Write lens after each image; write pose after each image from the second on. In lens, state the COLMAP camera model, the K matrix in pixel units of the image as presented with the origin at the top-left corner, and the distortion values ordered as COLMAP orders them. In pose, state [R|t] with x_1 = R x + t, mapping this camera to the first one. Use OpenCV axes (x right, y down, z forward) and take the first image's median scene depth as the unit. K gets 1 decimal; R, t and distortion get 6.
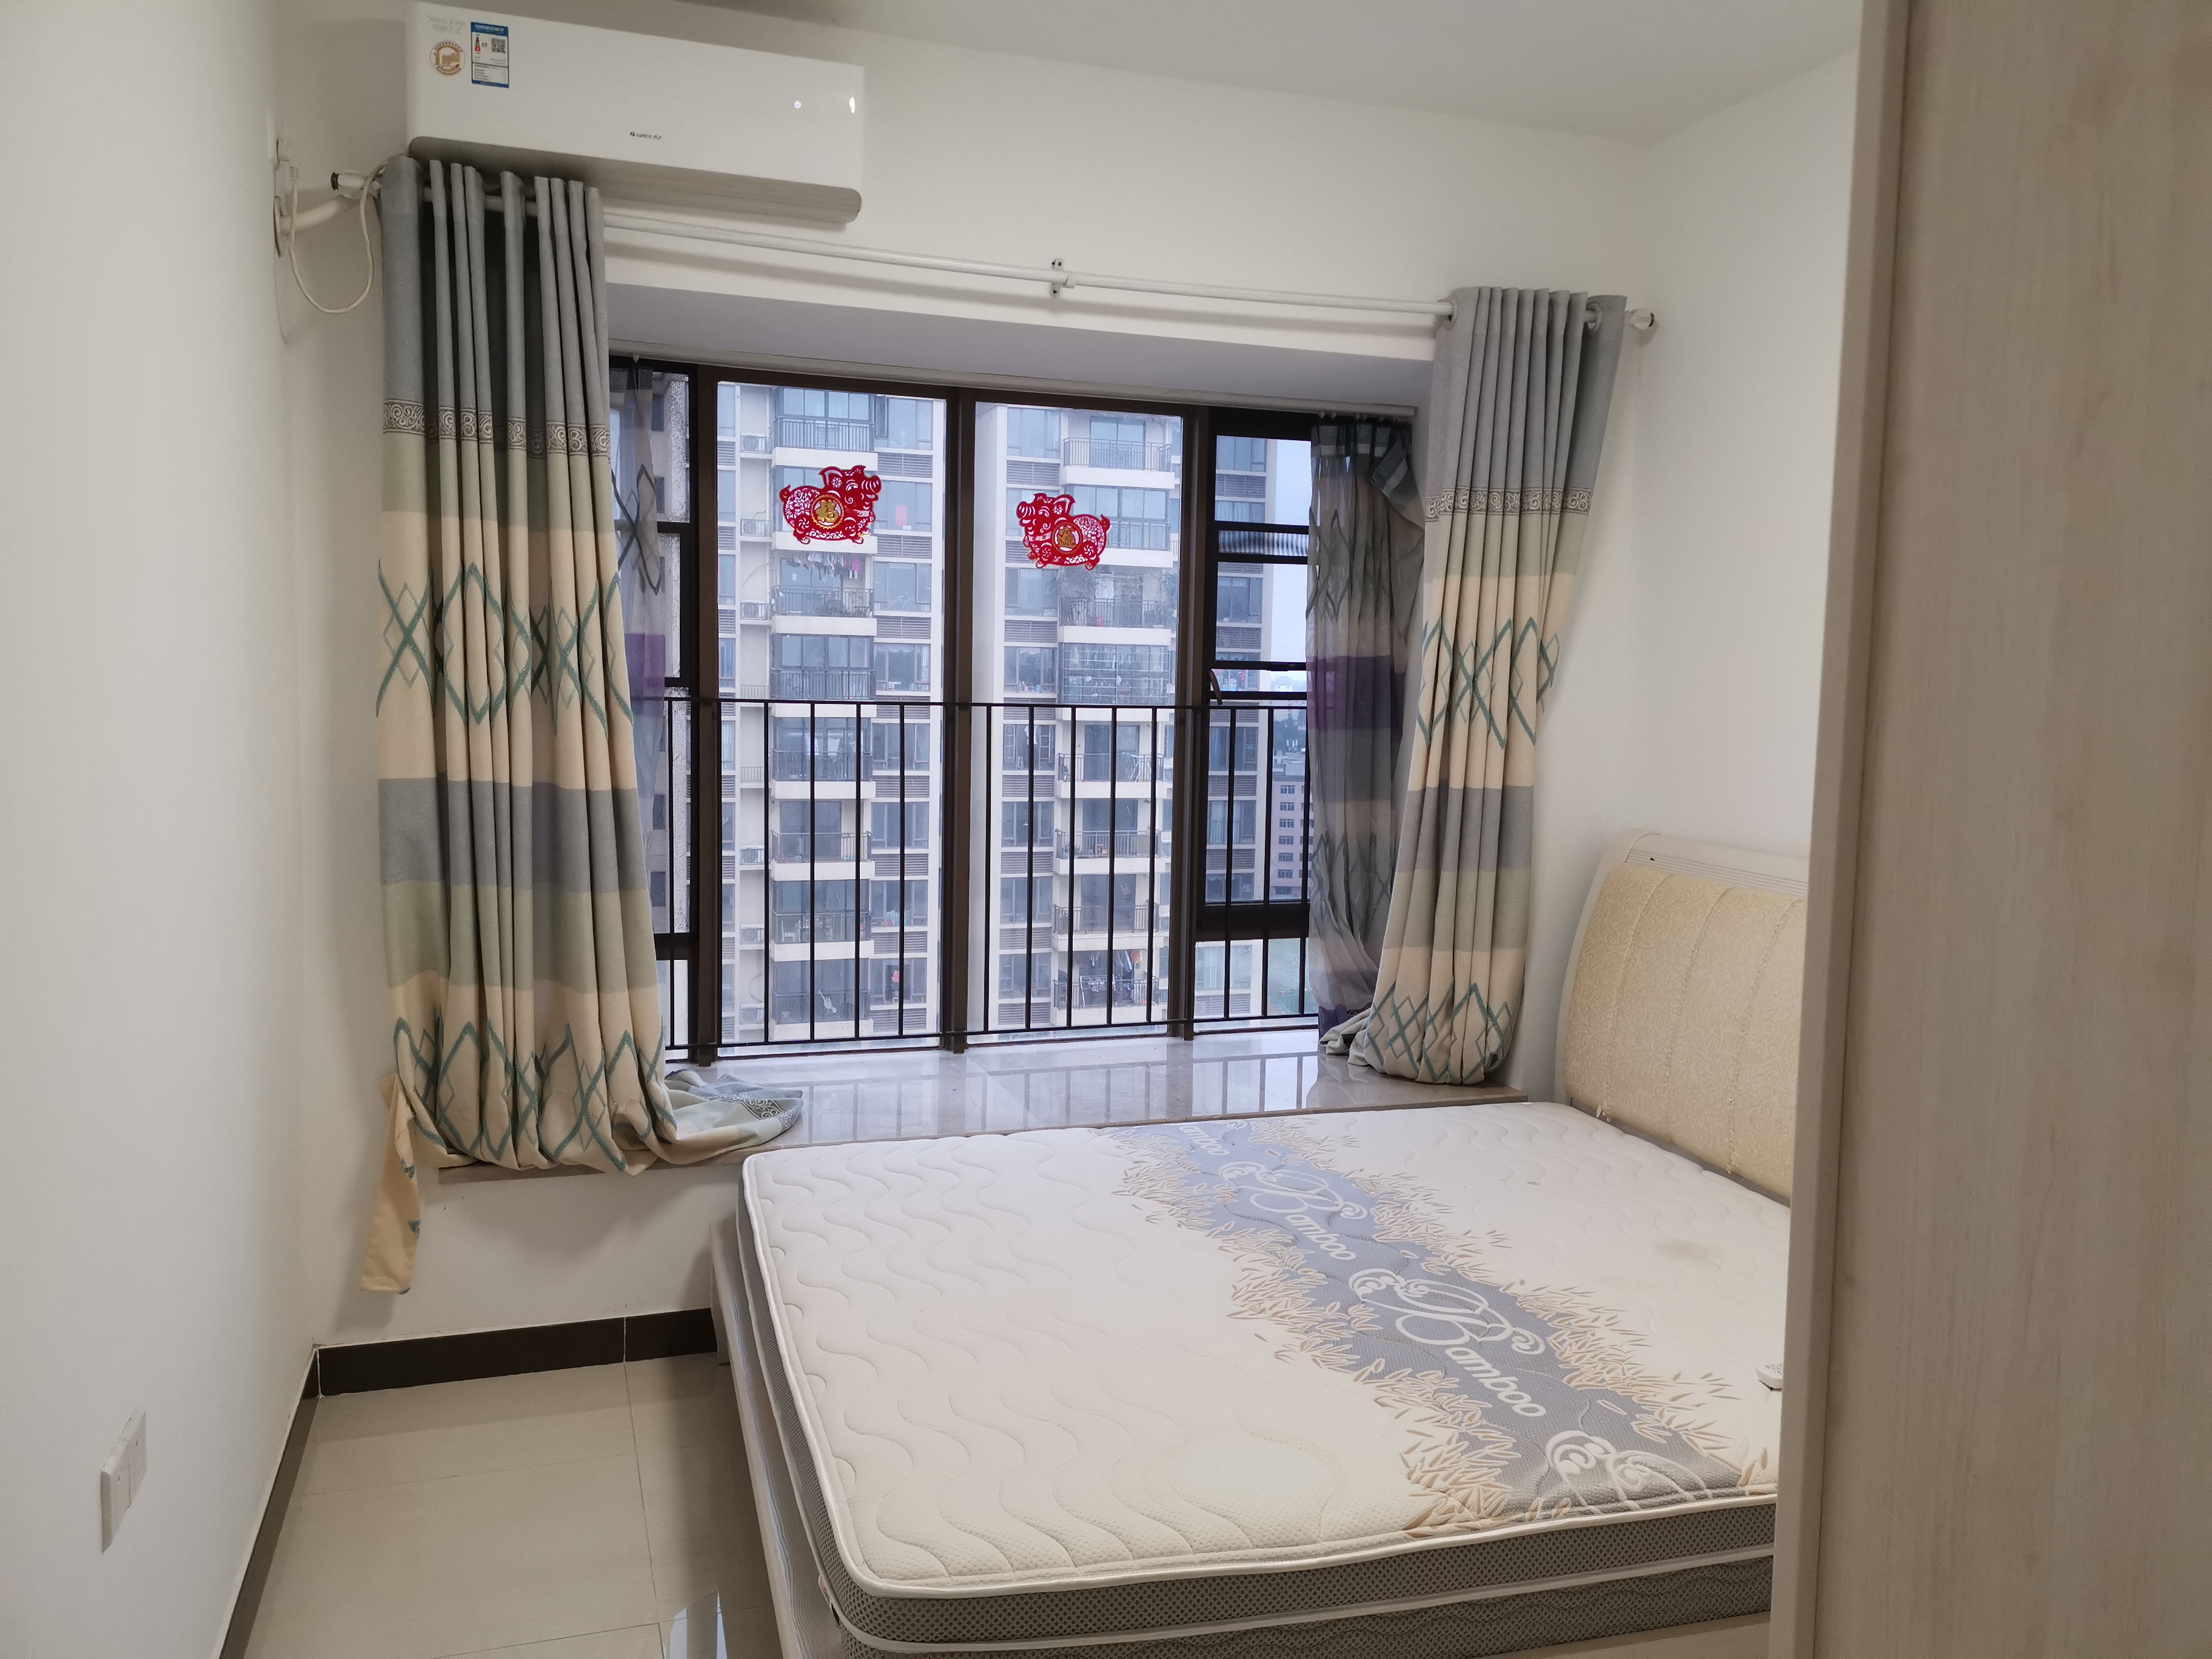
lens RADIAL K [[1708.3, 0, 1112.2], [0, 1708.3, 808.3], [0, 0, 1]] dist [0.071026, -0.057702]
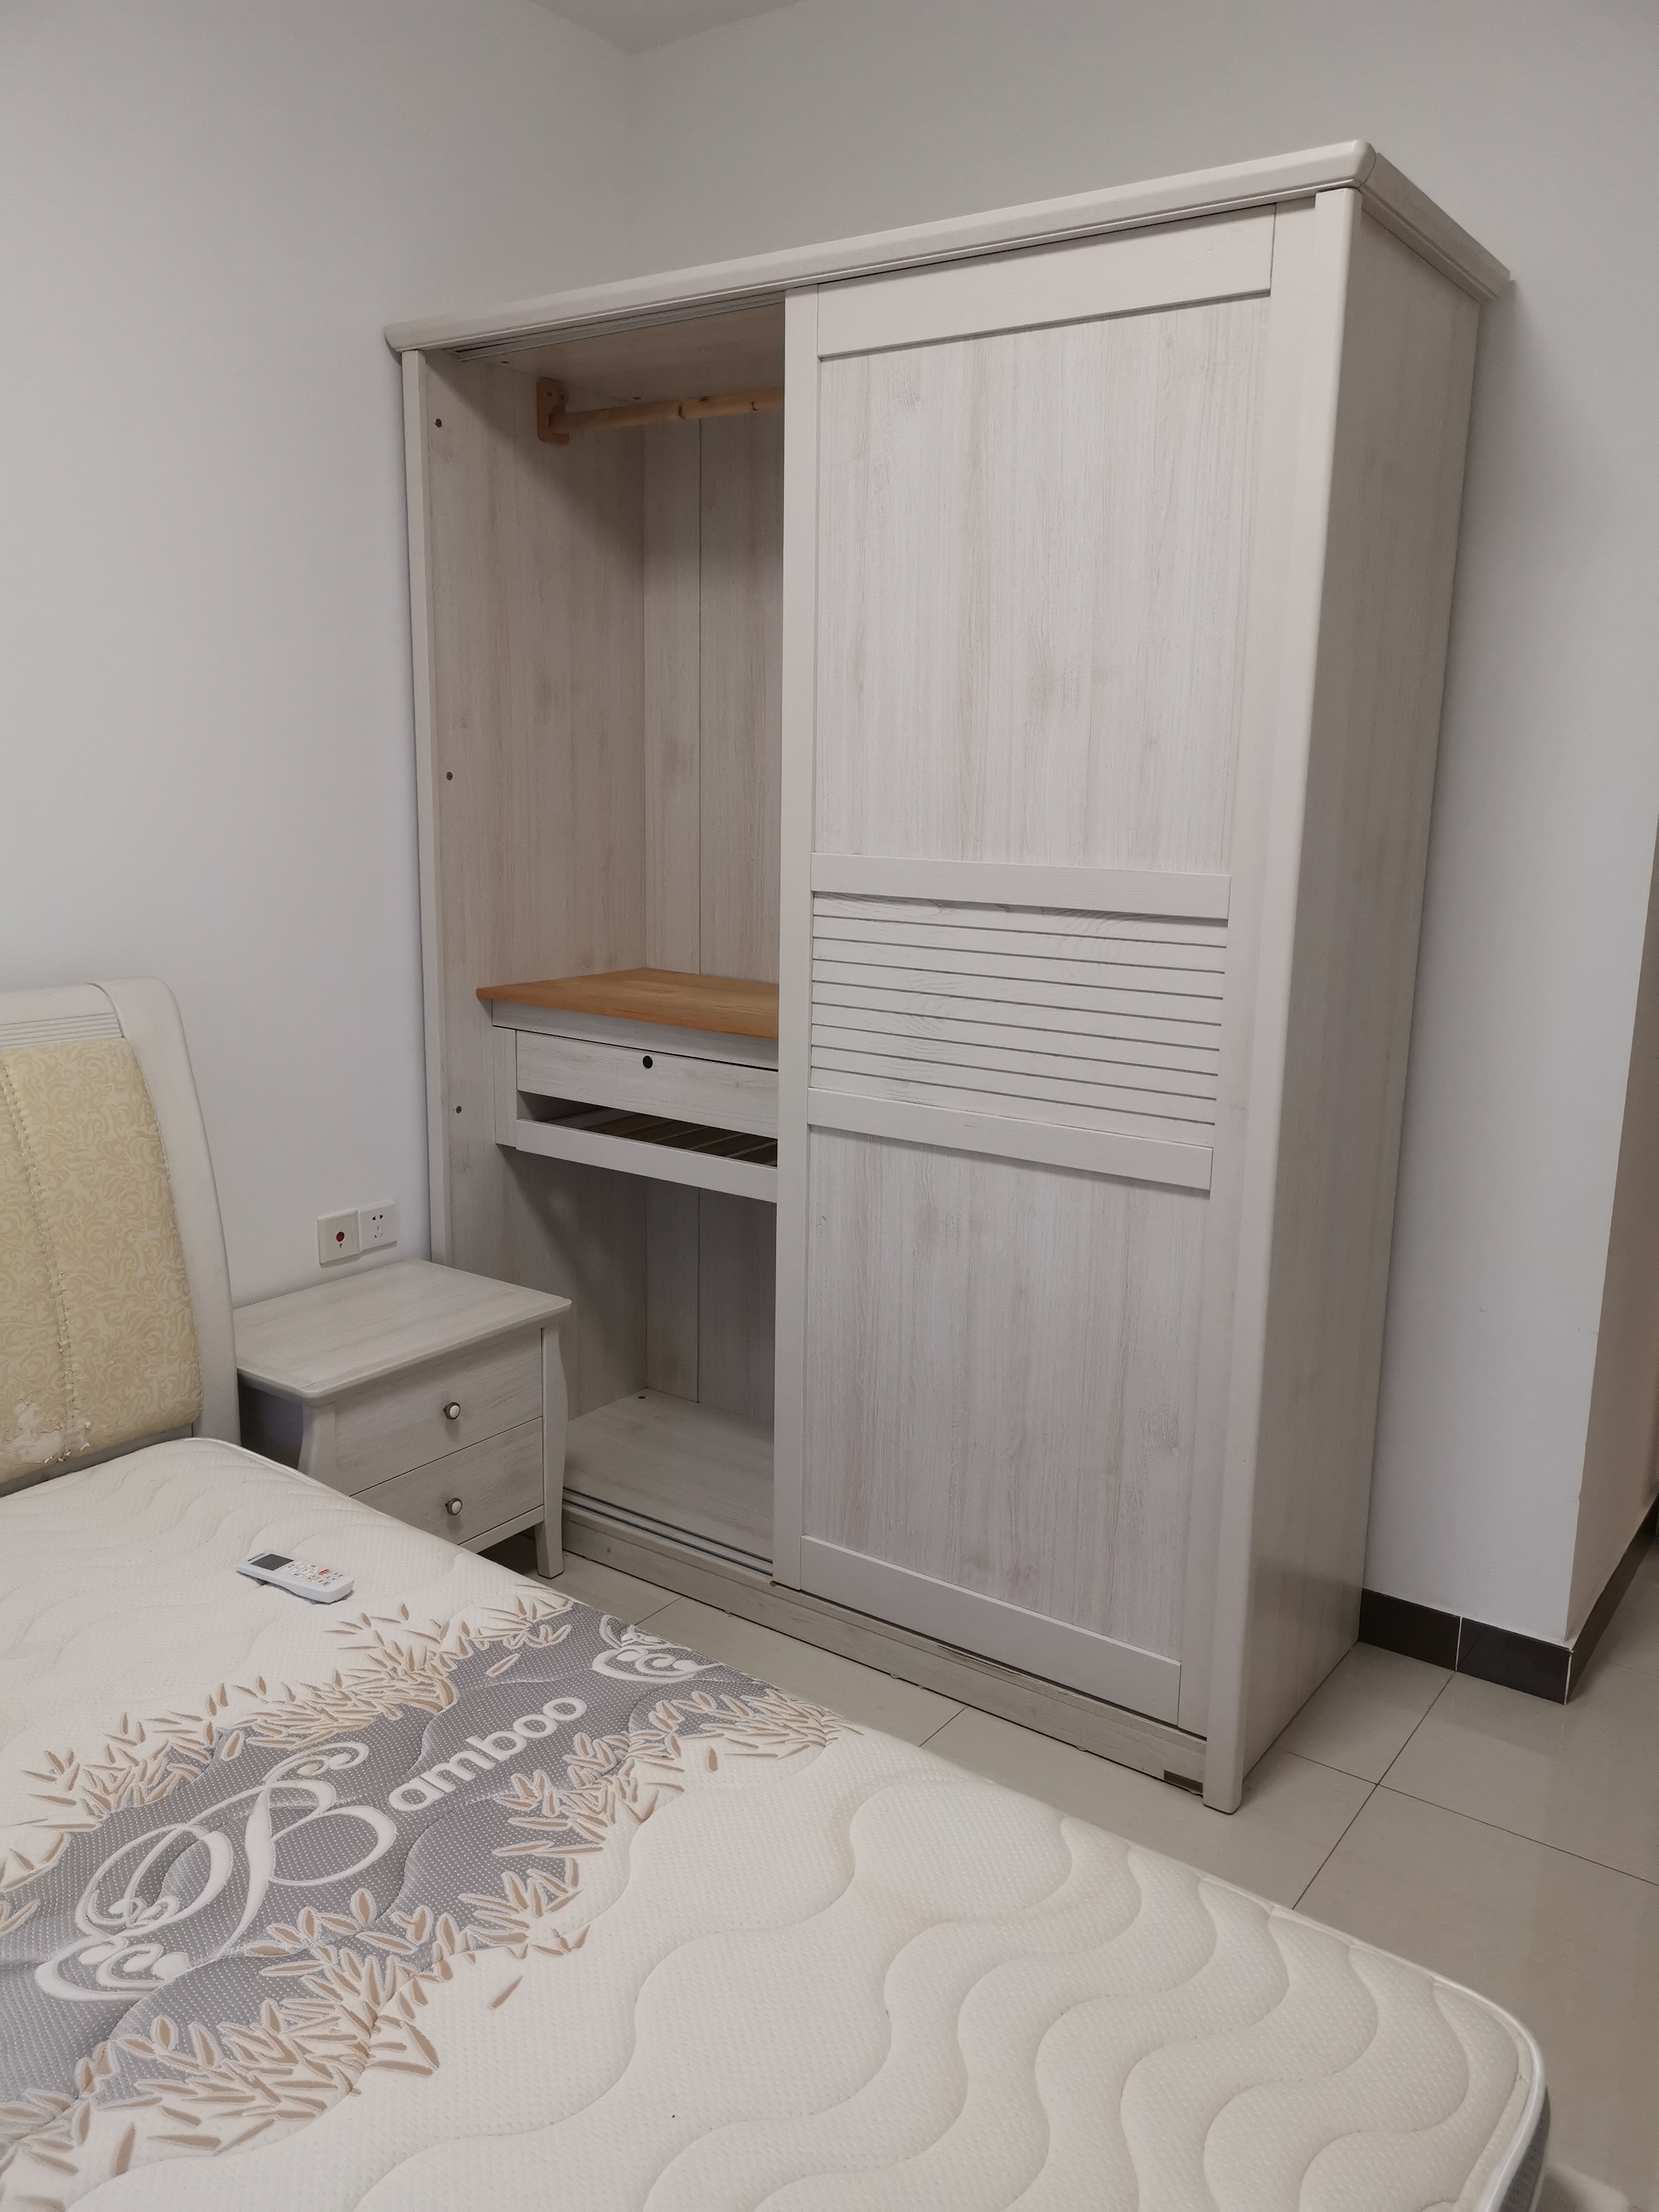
lens RADIAL K [[1708.3, 0, 832.3], [0, 1708.3, 1111.4], [0, 0, 1]] dist [0.071026, -0.057702]
pose [[-0.576425, -0.198916, 0.792570, -0.238630], [0.039743, 0.961947, 0.270330, -0.067864], [-0.816183, 0.187324, -0.546585, 0.801224]]
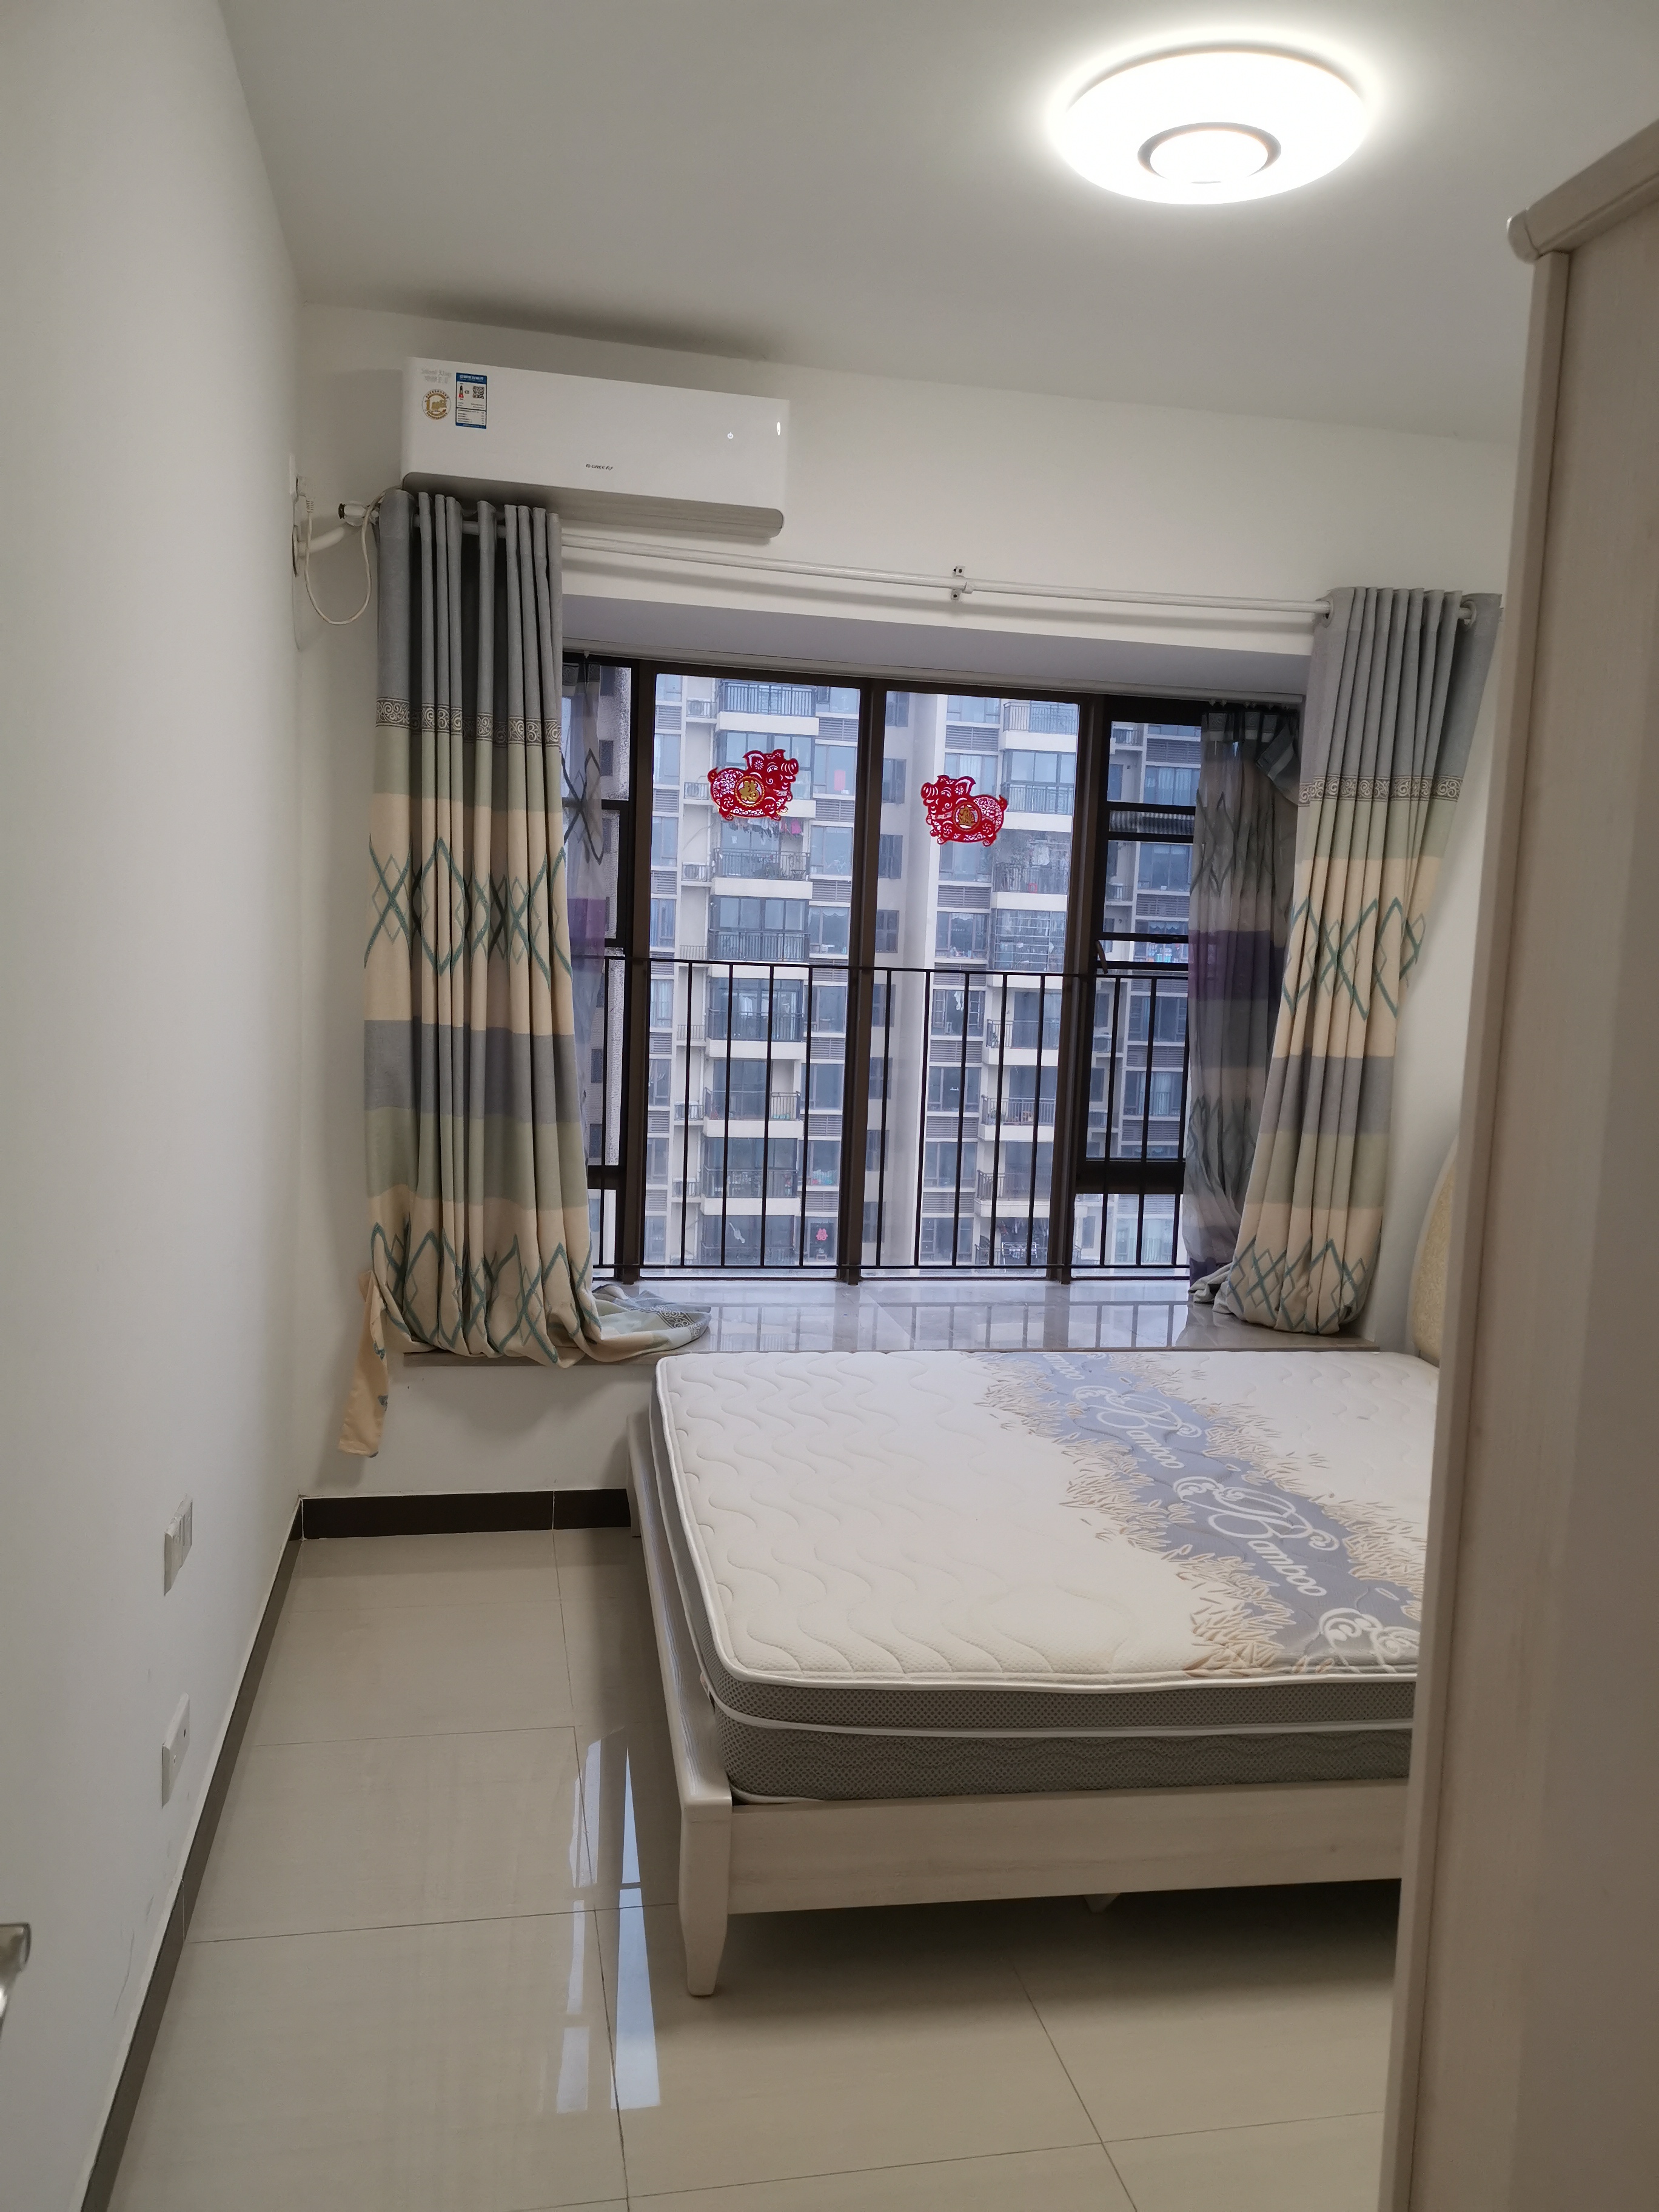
lens RADIAL K [[1711.5, 0, 829.5], [0, 1711.5, 1106.0], [0, 0, 1]] dist [0.075191, -0.001947]
pose [[0.991749, 0.033243, -0.123807, 0.034245], [-0.030904, 0.999307, 0.020762, 0.006786], [0.124411, -0.016764, 0.992089, -0.114592]]
